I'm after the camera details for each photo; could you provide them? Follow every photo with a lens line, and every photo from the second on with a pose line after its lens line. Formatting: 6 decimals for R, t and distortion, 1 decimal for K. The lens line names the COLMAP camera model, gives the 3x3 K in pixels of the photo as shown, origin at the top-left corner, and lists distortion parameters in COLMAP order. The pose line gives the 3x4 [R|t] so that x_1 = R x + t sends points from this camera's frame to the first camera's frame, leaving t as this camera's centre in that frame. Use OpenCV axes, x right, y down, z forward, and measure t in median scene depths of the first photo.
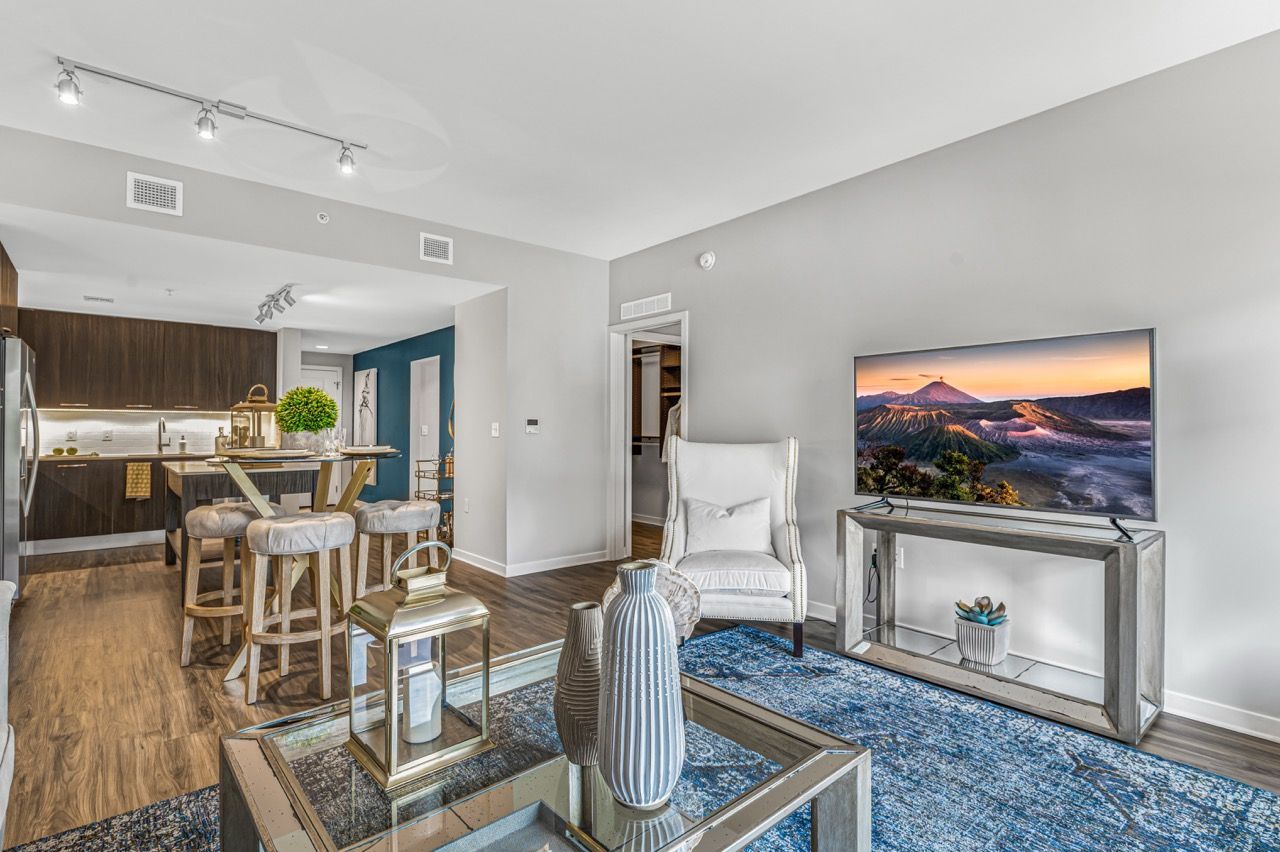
lens RADIAL K [[635.8, 0, 642.1], [0, 635.8, 421.9], [0, 0, 1]] dist [-0.000827, 0.001102]
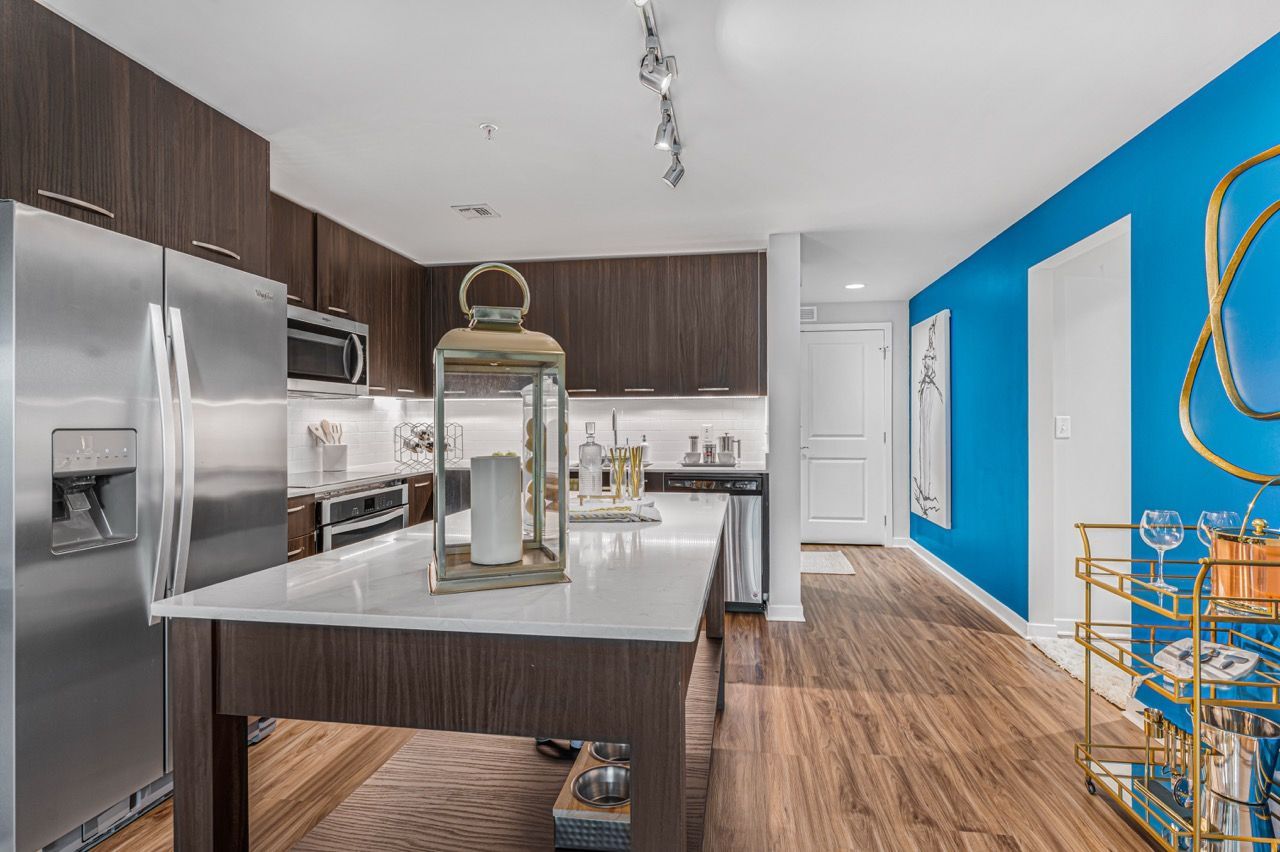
lens RADIAL K [[616.9, 0, 647.0], [0, 616.9, 421.7], [0, 0, 1]] dist [0.000009, -0.000072]
pose [[0.657703, -0.006434, -0.753250, -0.270436], [0.015318, 0.999871, 0.004835, 0.005129], [0.753121, -0.014718, 0.657717, 0.648537]]
